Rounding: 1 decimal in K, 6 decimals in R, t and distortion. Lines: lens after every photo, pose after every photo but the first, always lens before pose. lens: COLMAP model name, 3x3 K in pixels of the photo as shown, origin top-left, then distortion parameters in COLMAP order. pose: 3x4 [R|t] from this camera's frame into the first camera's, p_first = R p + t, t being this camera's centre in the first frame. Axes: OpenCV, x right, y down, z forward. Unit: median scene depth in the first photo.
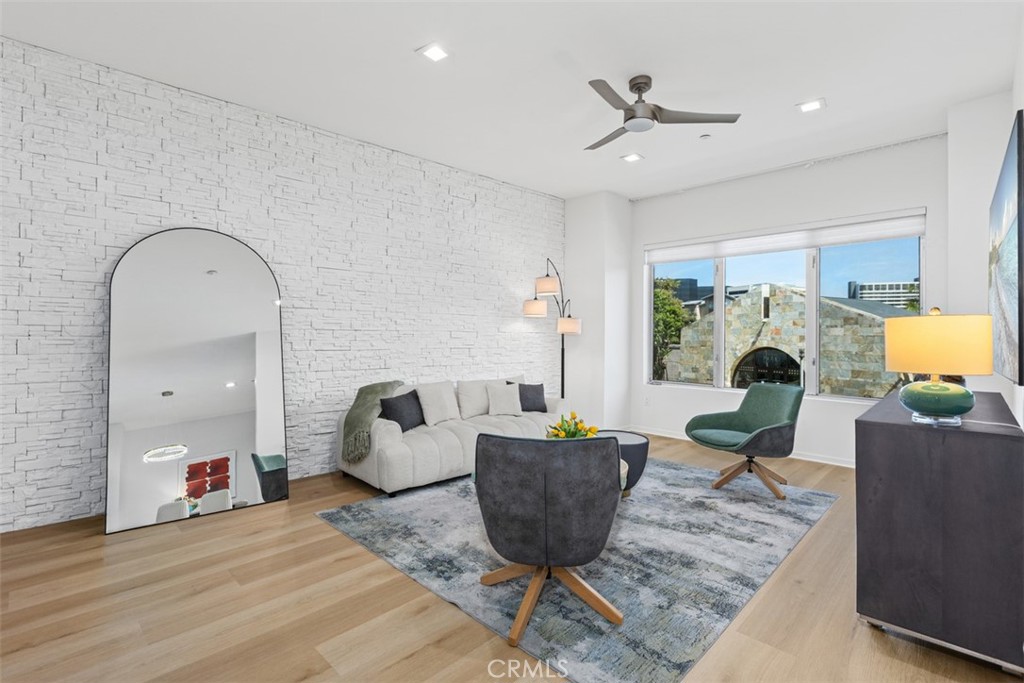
lens RADIAL K [[471.9, 0, 505.6], [0, 471.9, 333.3], [0, 0, 1]] dist [0.001491, 0.000227]
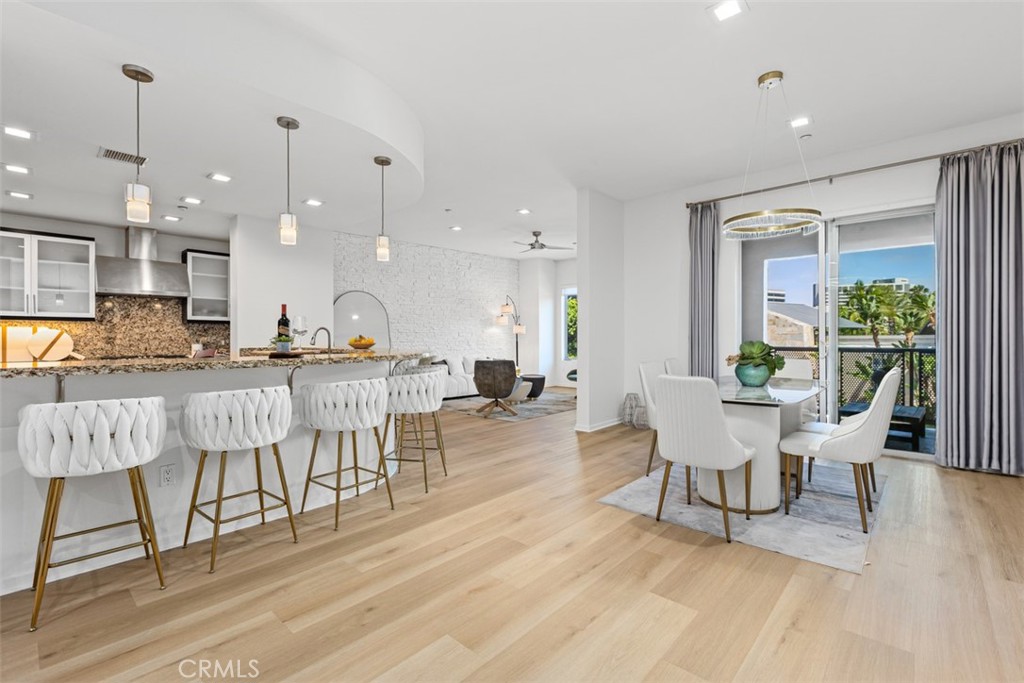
lens RADIAL K [[455.7, 0, 509.5], [0, 455.7, 338.9], [0, 0, 1]] dist [-0.000615, -0.000177]
pose [[0.999365, -0.011593, 0.033678, 0.038456], [0.011378, 0.999914, 0.006580, 0.013089], [-0.033752, -0.006193, 0.999411, -1.103640]]
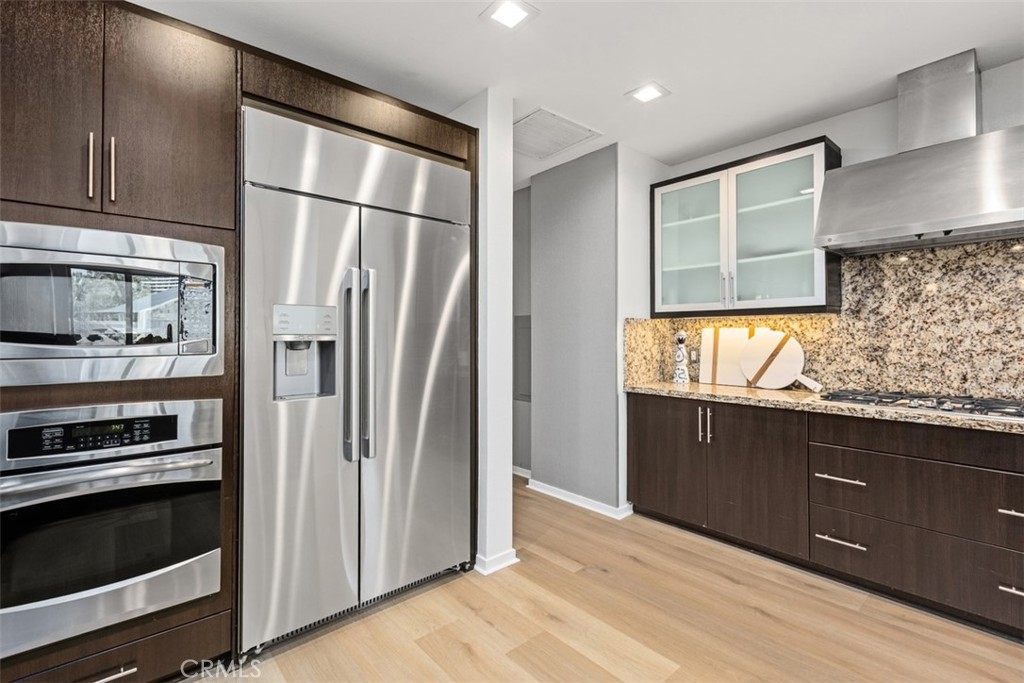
lens RADIAL K [[461.5, 0, 506.6], [0, 461.5, 331.6], [0, 0, 1]] dist [0.000763, -0.000532]
pose [[-0.079225, -0.021307, -0.996629, -0.445664], [0.004583, 0.999753, -0.021738, -0.005201], [0.996846, -0.006290, -0.079108, -0.156480]]
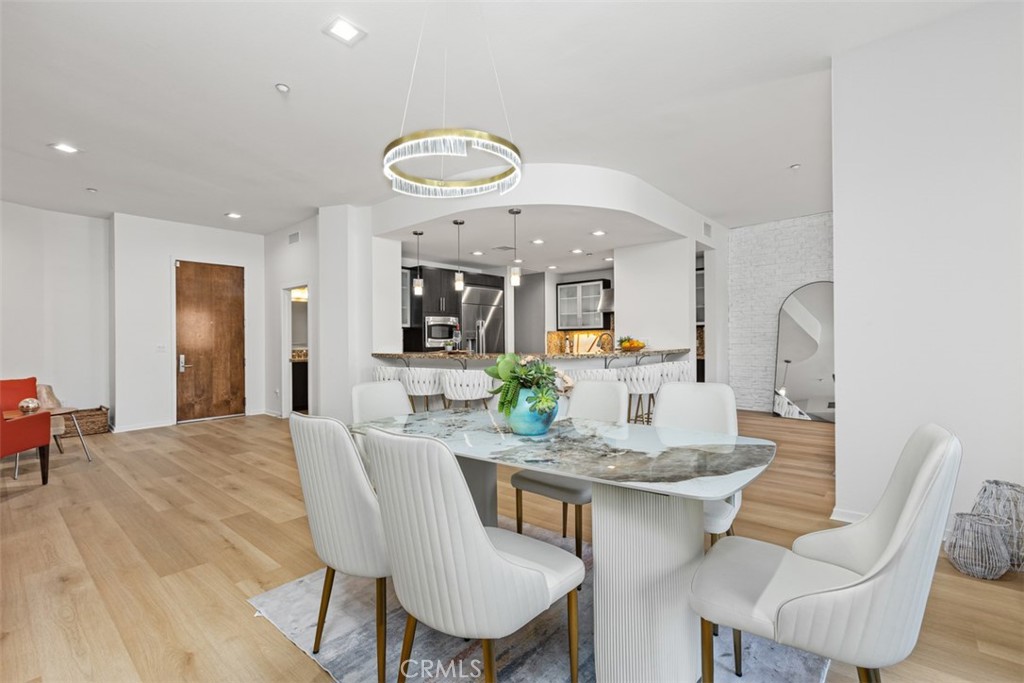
lens RADIAL K [[454.6, 0, 510.4], [0, 454.6, 336.4], [0, 0, 1]] dist [0.001760, 0.000086]
pose [[0.062572, -0.018082, -0.997877, 0.950719], [0.014945, 0.999741, -0.017179, 0.017056], [0.997929, -0.013839, 0.062826, -0.338330]]
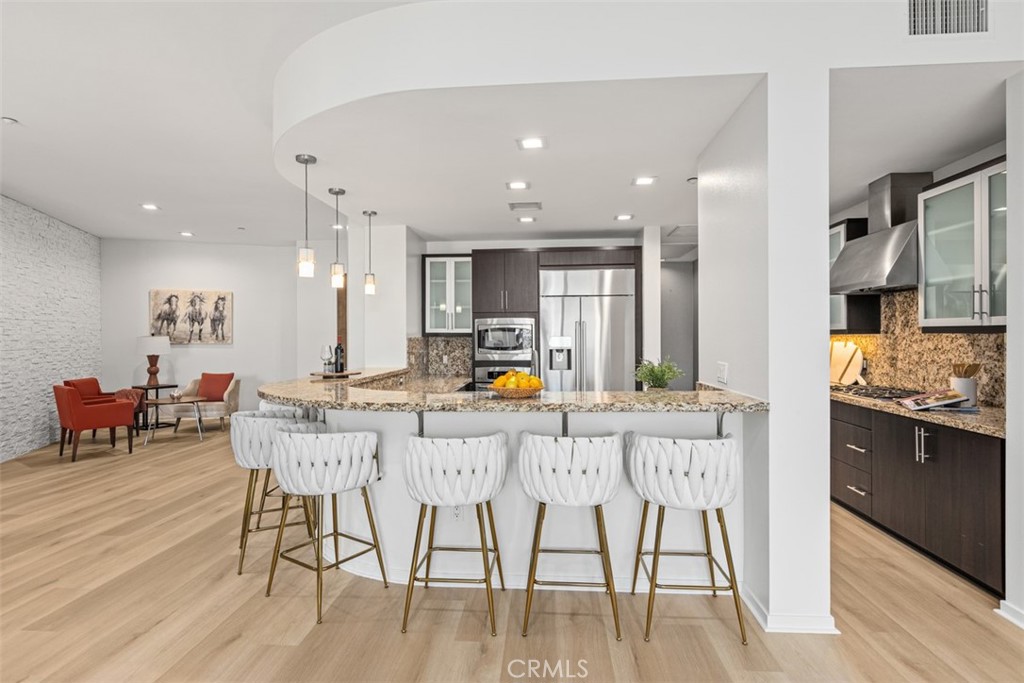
lens RADIAL K [[517.5, 0, 508.6], [0, 517.5, 337.5], [0, 0, 1]] dist [-0.002715, -0.000901]
pose [[-0.762483, -0.005104, -0.646988, 0.116385], [0.001011, 0.999958, -0.009080, -0.025629], [0.647008, -0.007577, -0.762446, 0.567176]]
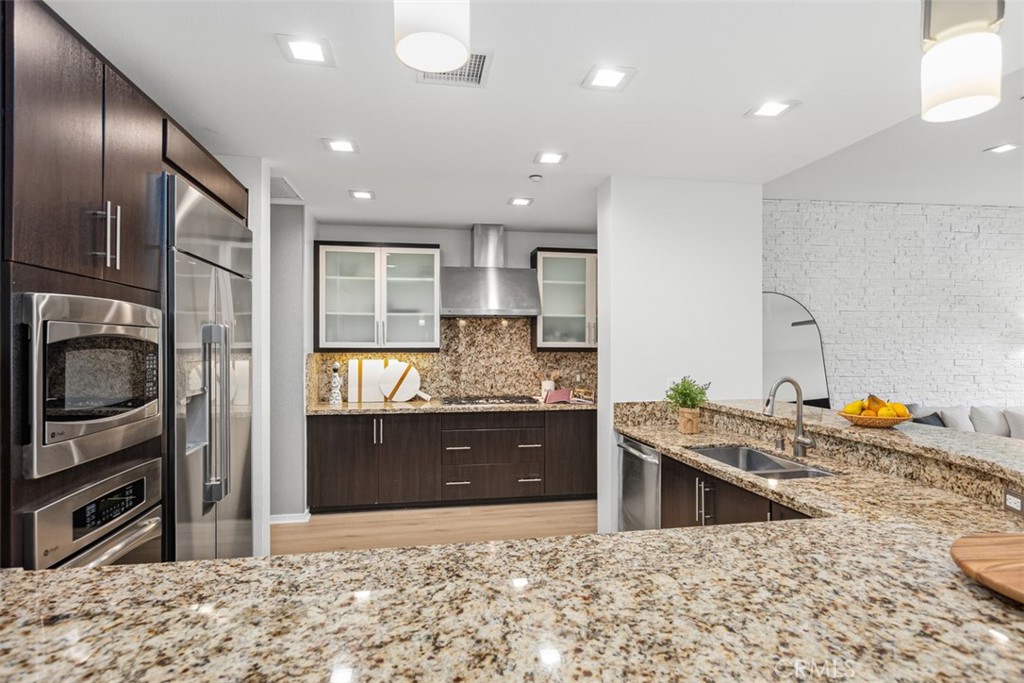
lens RADIAL K [[528.8, 0, 515.1], [0, 528.8, 345.1], [0, 0, 1]] dist [-0.000697, -0.000594]
pose [[0.821985, -0.010355, -0.569415, -0.294571], [0.010870, 0.999938, -0.002493, -0.052188], [0.569405, -0.004140, 0.822047, -0.634417]]
